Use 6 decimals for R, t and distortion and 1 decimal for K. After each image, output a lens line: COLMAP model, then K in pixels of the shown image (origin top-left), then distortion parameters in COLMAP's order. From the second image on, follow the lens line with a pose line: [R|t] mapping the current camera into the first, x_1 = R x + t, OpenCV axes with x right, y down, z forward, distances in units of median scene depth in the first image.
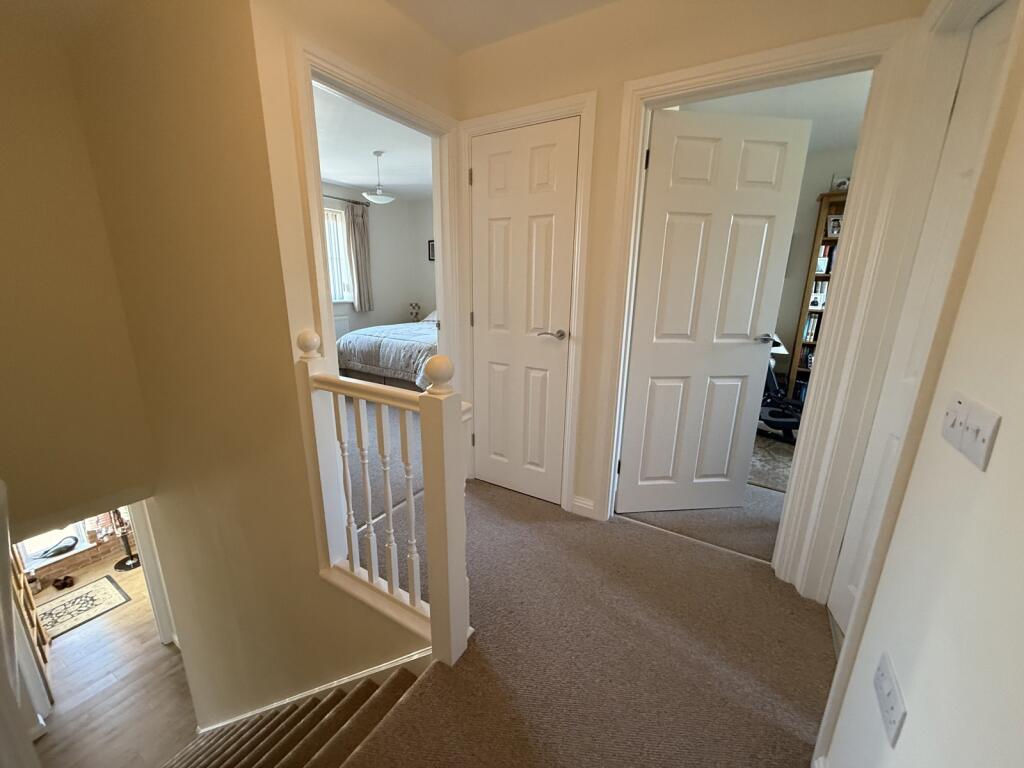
lens RADIAL K [[404.4, 0, 509.0], [0, 404.4, 384.3], [0, 0, 1]] dist [0.000253, 0.000387]
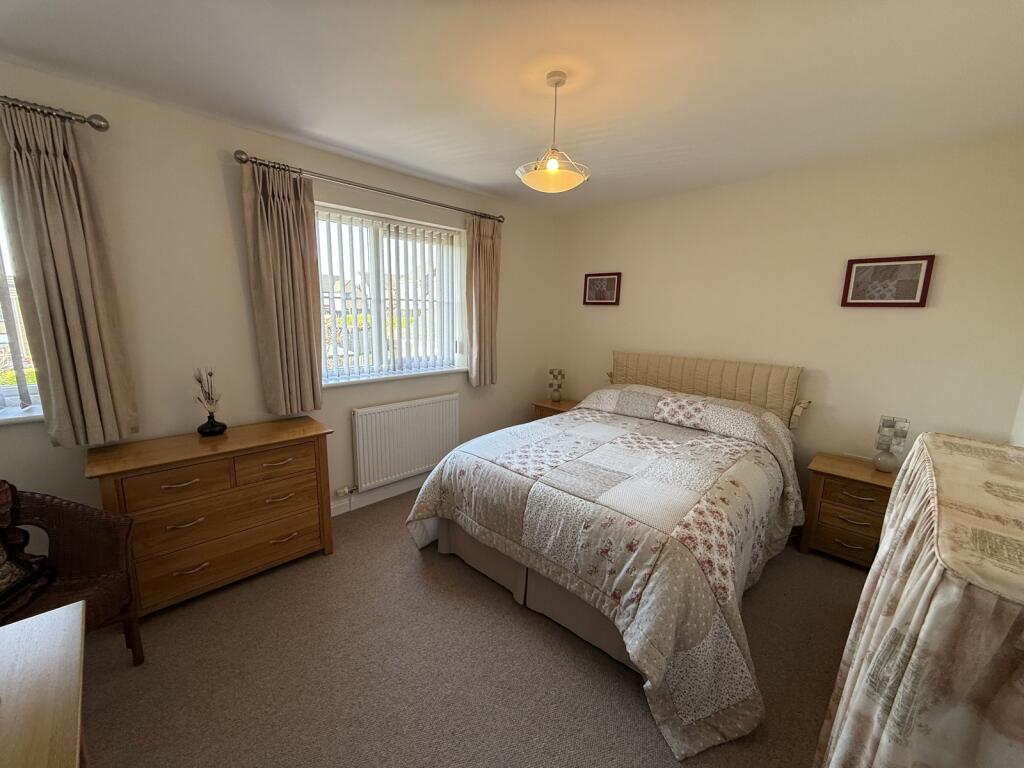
lens RADIAL K [[404.4, 0, 509.0], [0, 404.4, 384.3], [0, 0, 1]] dist [0.000253, 0.000387]
pose [[0.971771, 0.044521, -0.231688, -0.211284], [-0.062960, 0.995357, -0.072806, -0.169087], [0.227371, 0.085338, 0.970062, 0.484686]]
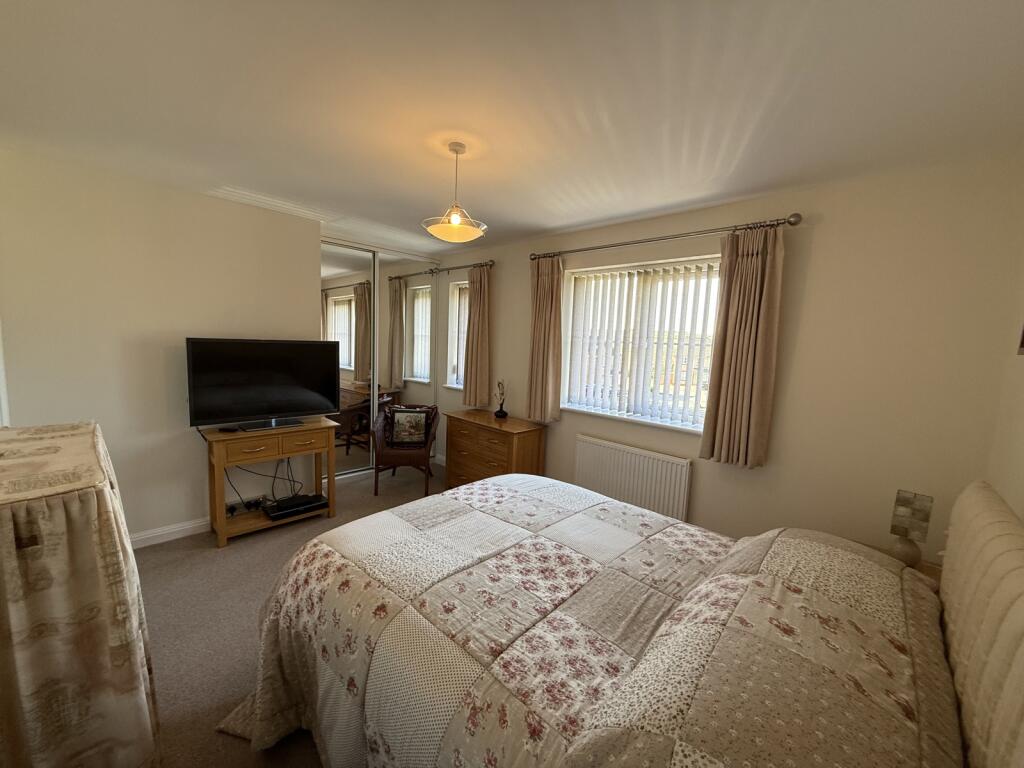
lens RADIAL K [[404.4, 0, 509.0], [0, 404.4, 384.3], [0, 0, 1]] dist [0.000253, 0.000387]
pose [[-0.225331, 0.078199, -0.971139, 0.143875], [-0.291594, 0.945671, 0.143806, -0.313156], [0.929623, 0.315582, -0.190286, 1.023568]]
